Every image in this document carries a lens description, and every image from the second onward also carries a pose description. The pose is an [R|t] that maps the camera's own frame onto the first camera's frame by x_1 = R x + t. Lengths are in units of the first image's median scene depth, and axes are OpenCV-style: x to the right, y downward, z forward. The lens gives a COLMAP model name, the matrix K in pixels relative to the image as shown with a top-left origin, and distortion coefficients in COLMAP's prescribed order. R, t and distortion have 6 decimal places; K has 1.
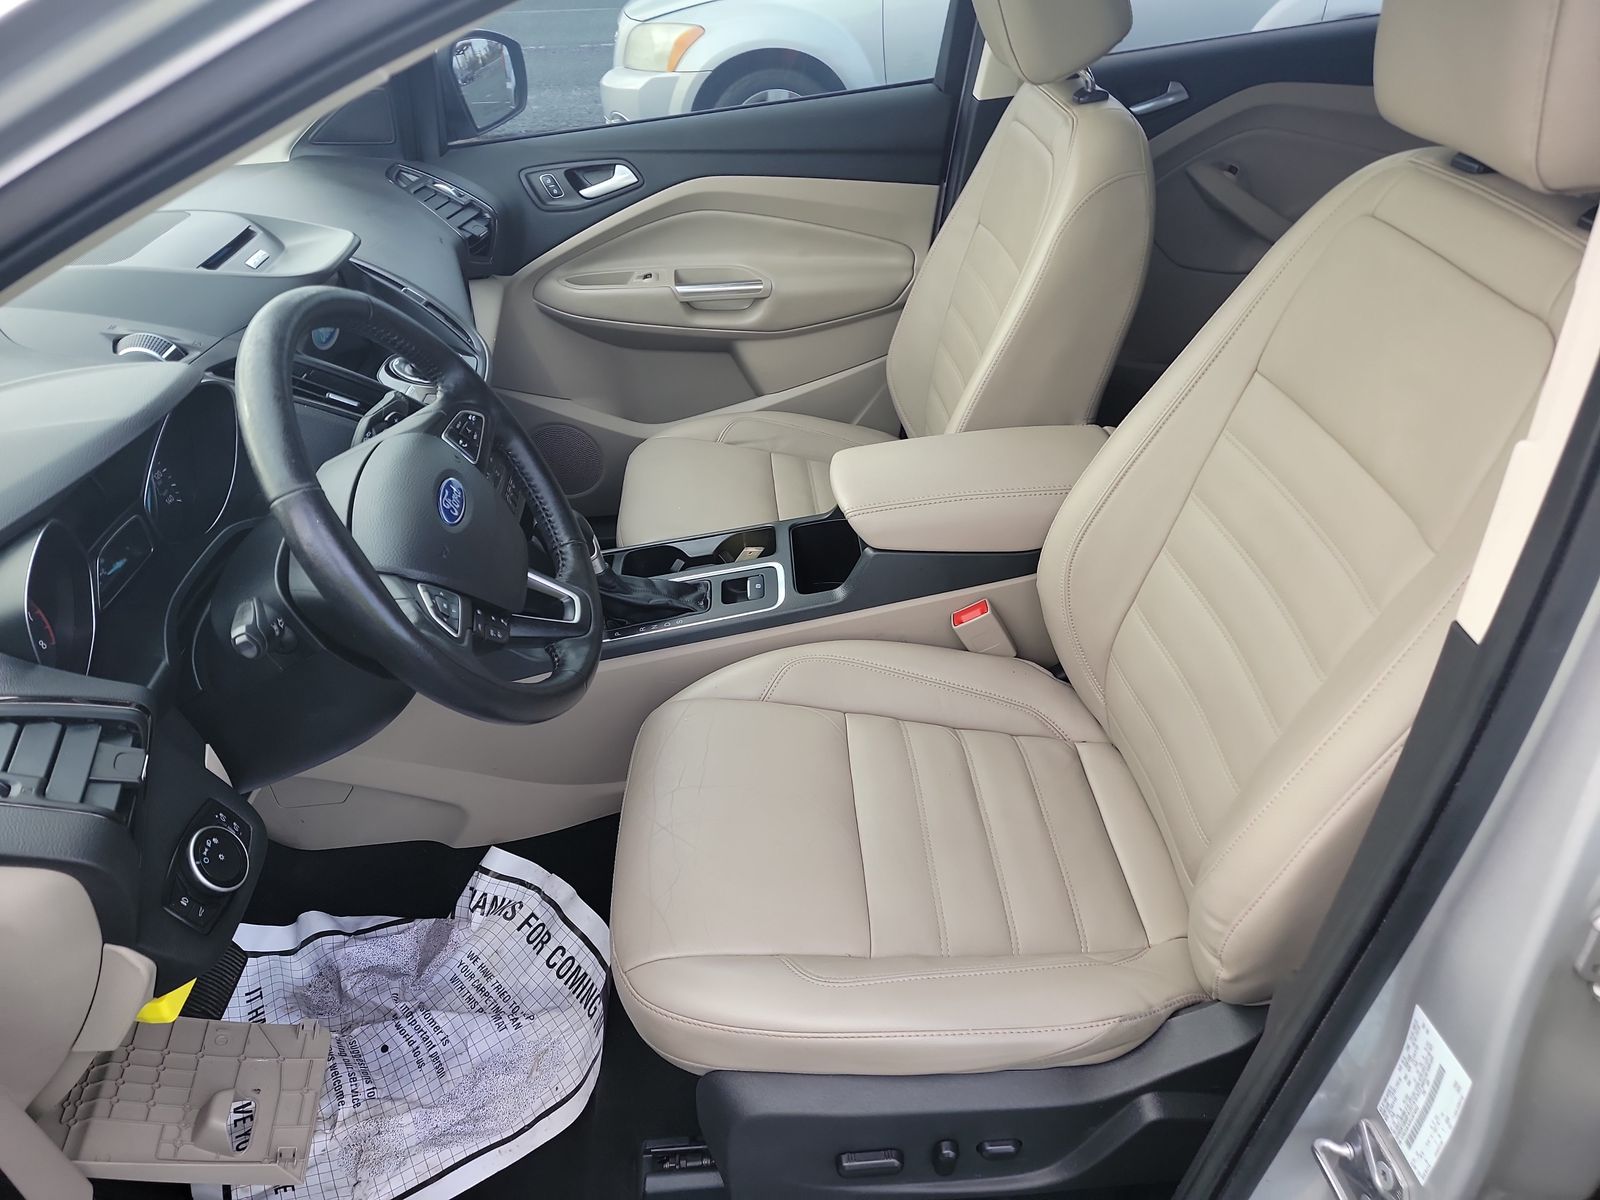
lens RADIAL K [[1175.8, 0, 822.3], [0, 1175.8, 606.7], [0, 0, 1]] dist [0.058392, -0.003483]
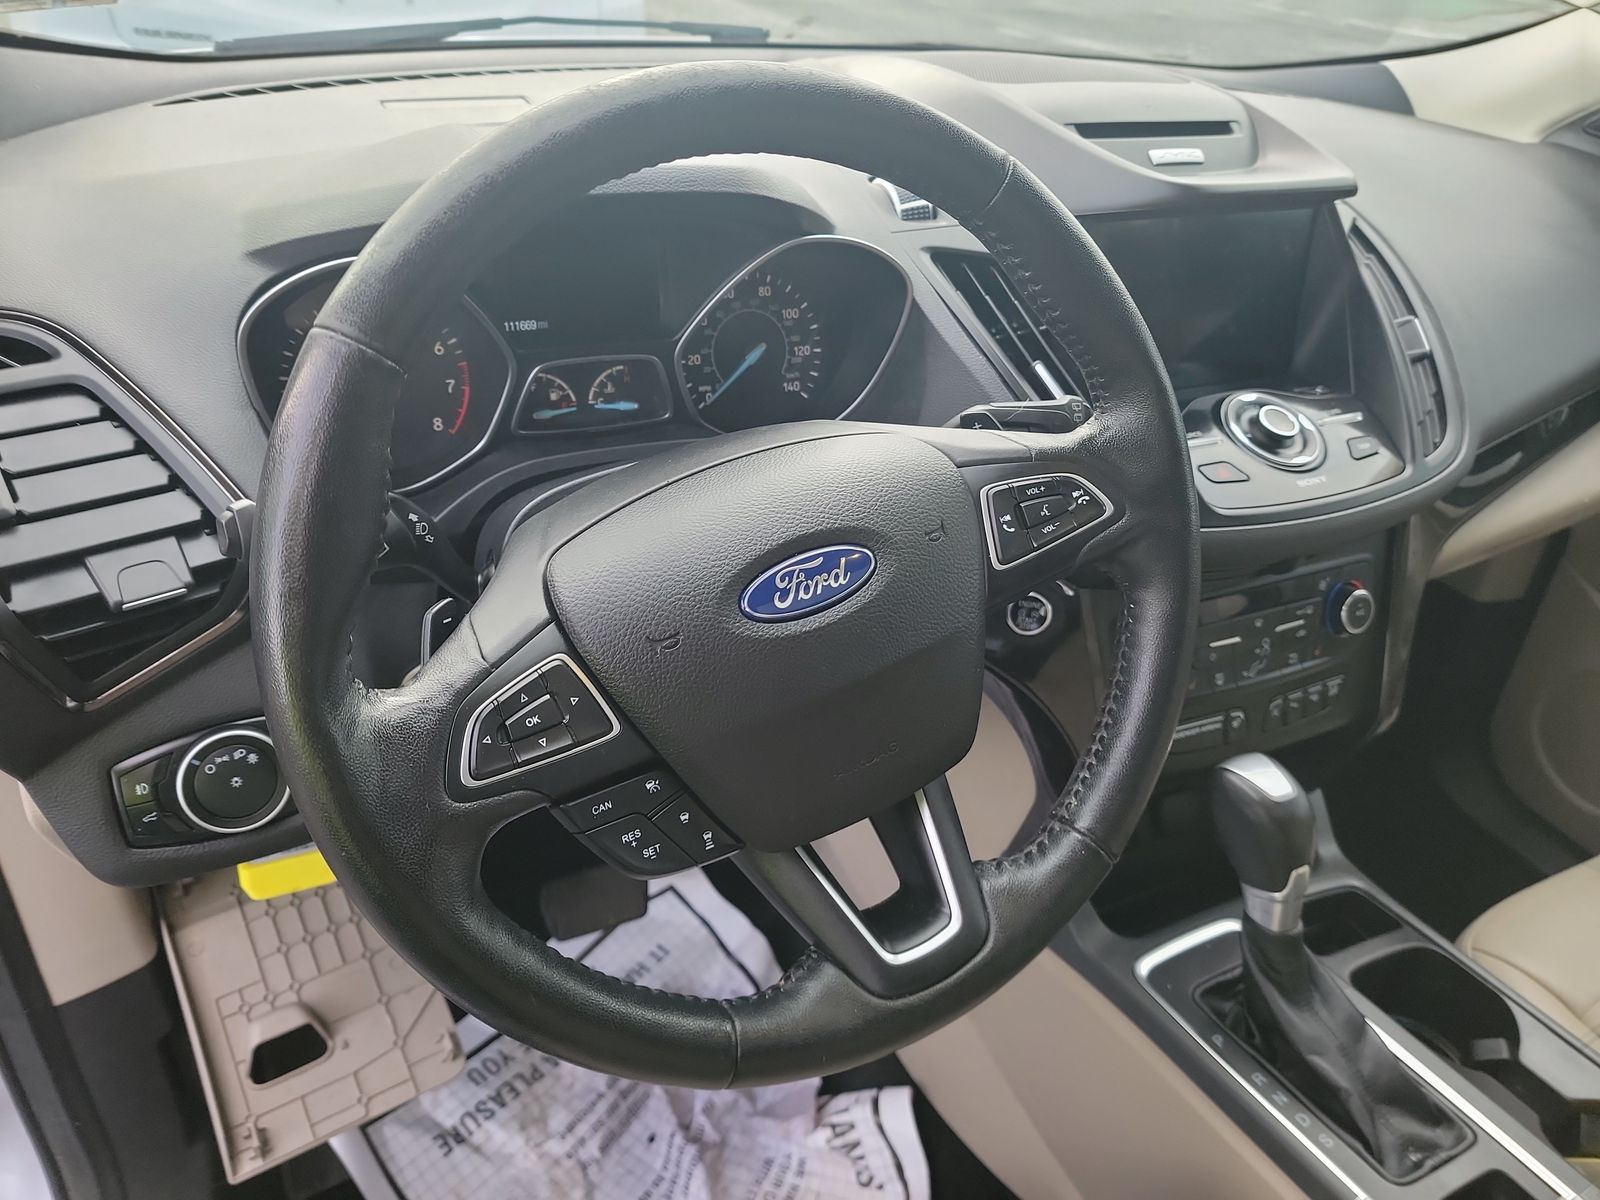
lens RADIAL K [[1142.9, 0, 799.9], [0, 1142.9, 569.6], [0, 0, 1]] dist [-0.000233, -0.003006]
pose [[0.365959, 0.544129, -0.754982, 0.016474], [-0.594423, 0.760877, 0.260246, -0.147599], [0.716056, 0.353539, 0.601892, 0.512661]]
